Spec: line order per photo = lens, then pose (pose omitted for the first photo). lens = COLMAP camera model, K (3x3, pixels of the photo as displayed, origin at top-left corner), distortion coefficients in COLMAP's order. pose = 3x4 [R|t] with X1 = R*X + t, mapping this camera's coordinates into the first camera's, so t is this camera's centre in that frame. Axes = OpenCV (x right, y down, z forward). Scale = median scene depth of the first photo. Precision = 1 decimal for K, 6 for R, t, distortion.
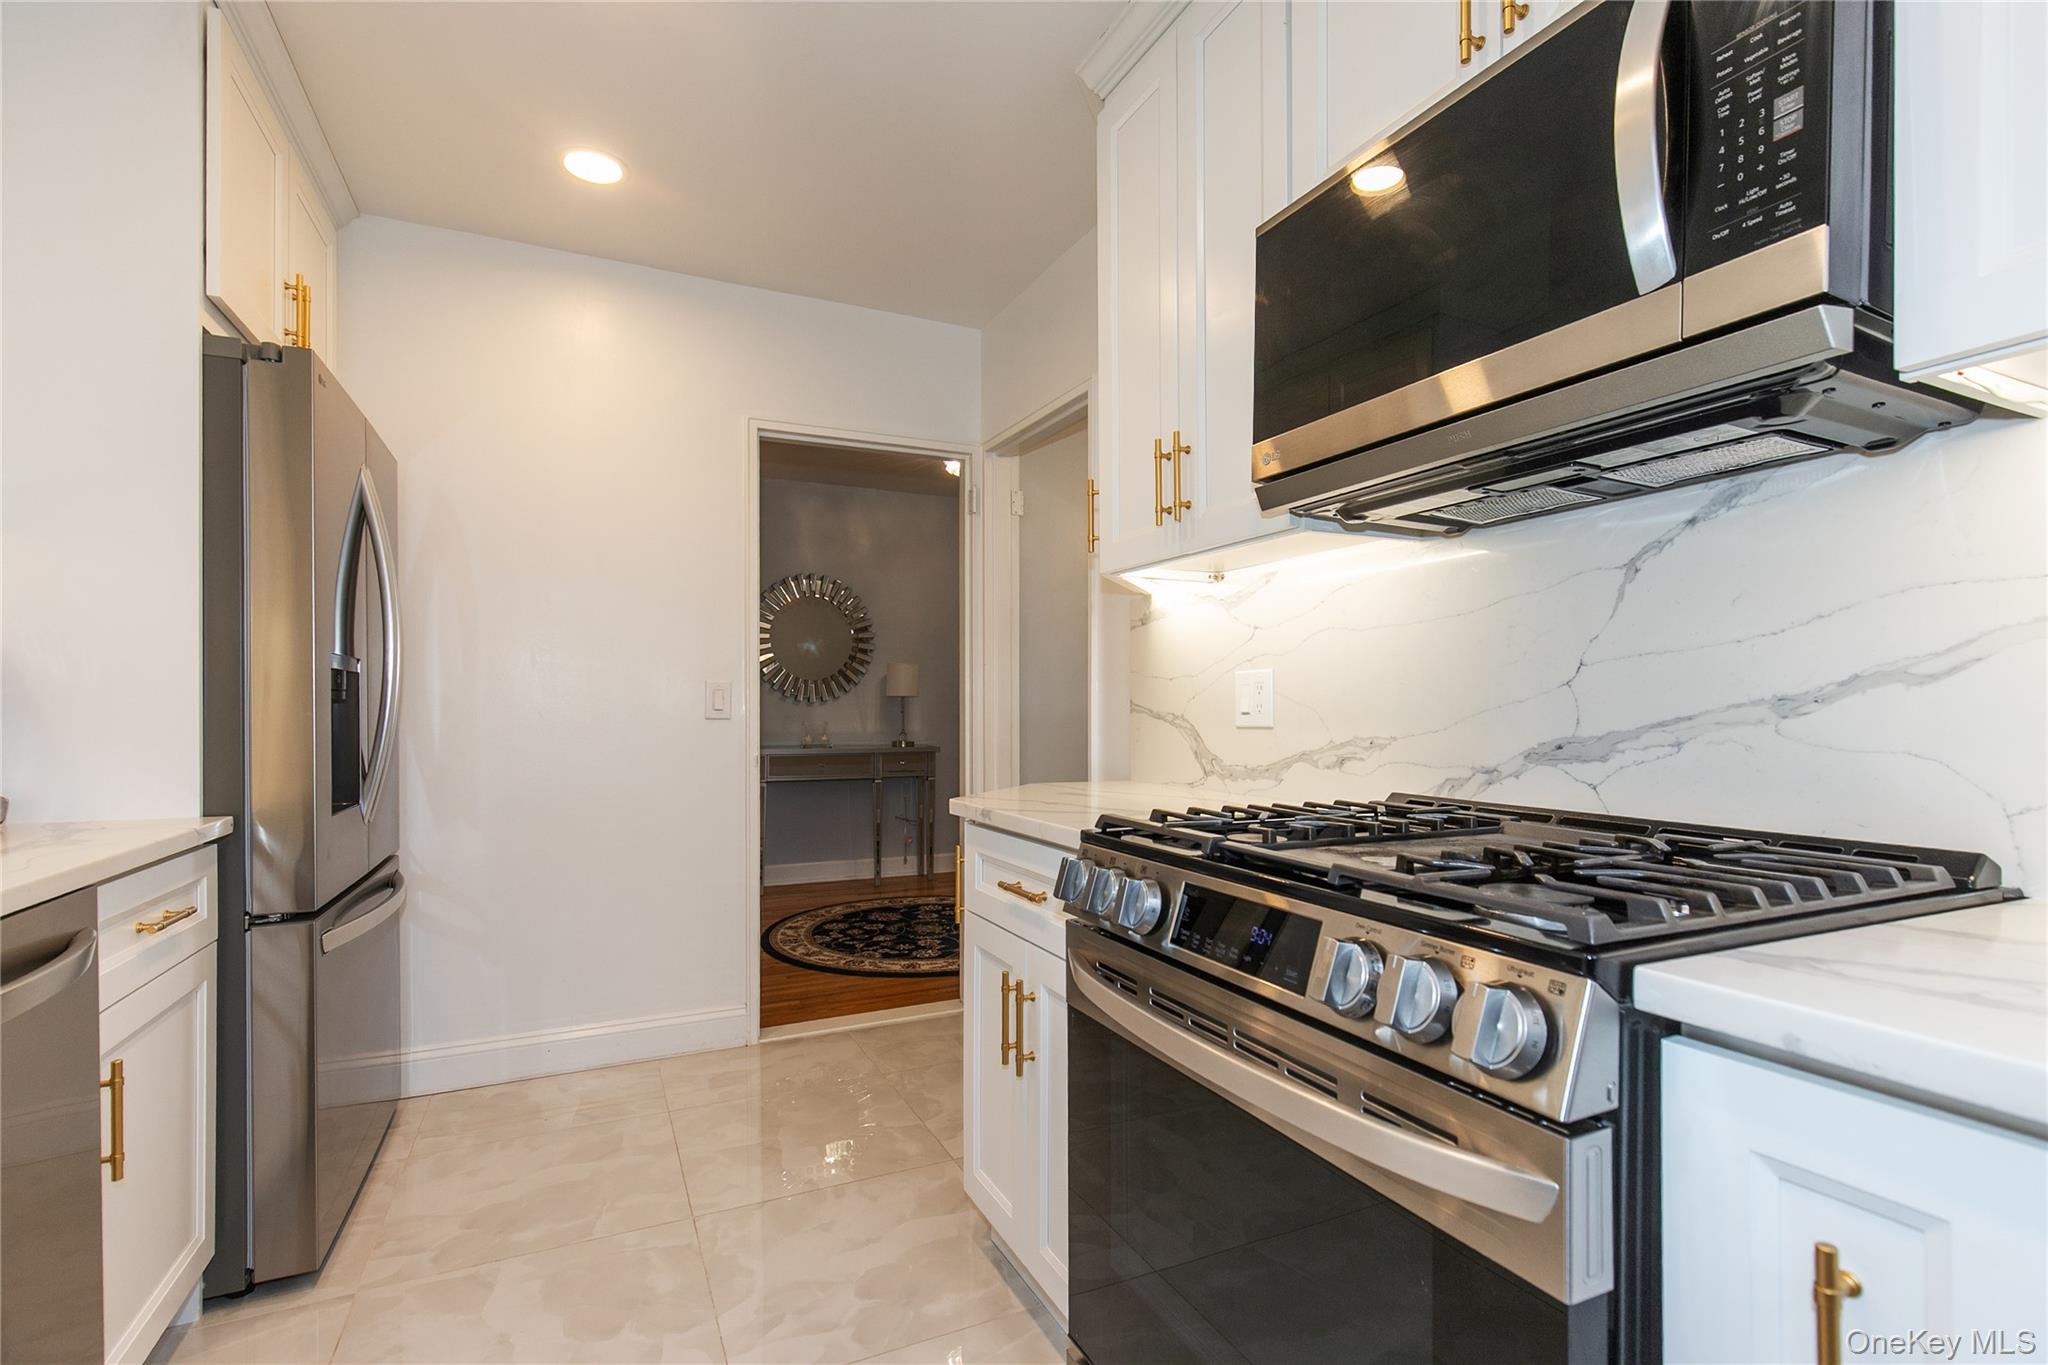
lens RADIAL K [[938.6, 0, 1056.6], [0, 938.6, 715.9], [0, 0, 1]] dist [0.001698, -0.000053]
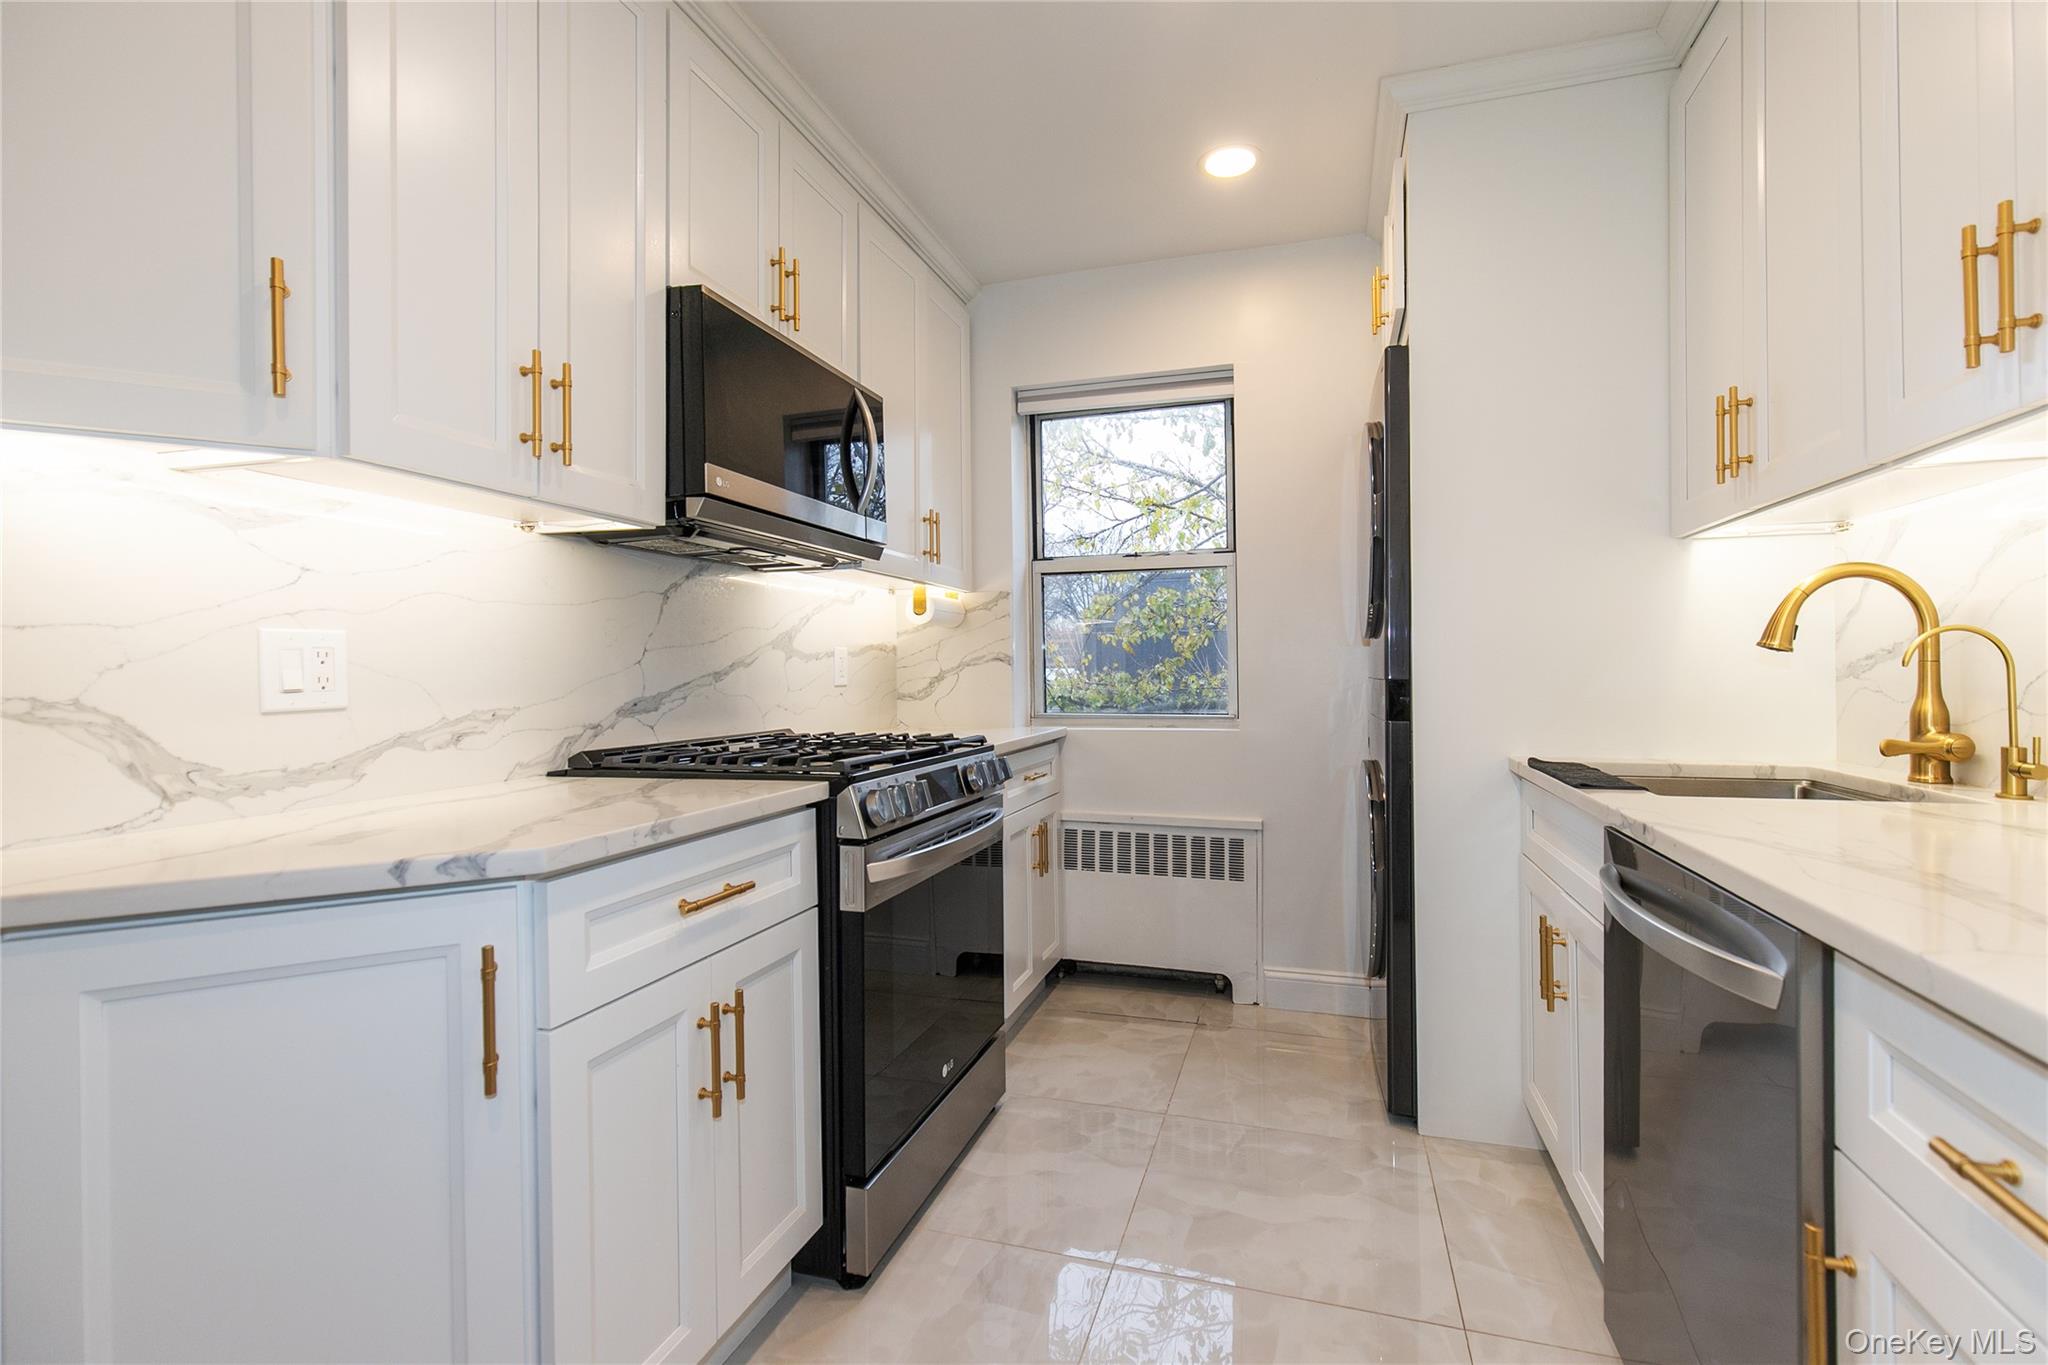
lens RADIAL K [[938.6, 0, 1027.9], [0, 938.6, 671.0], [0, 0, 1]] dist [0.001698, -0.000053]
pose [[-0.714810, 0.000154, 0.699319, -0.794725], [0.007575, 0.999943, 0.007523, -0.022175], [-0.699278, 0.010675, -0.714770, 1.337880]]
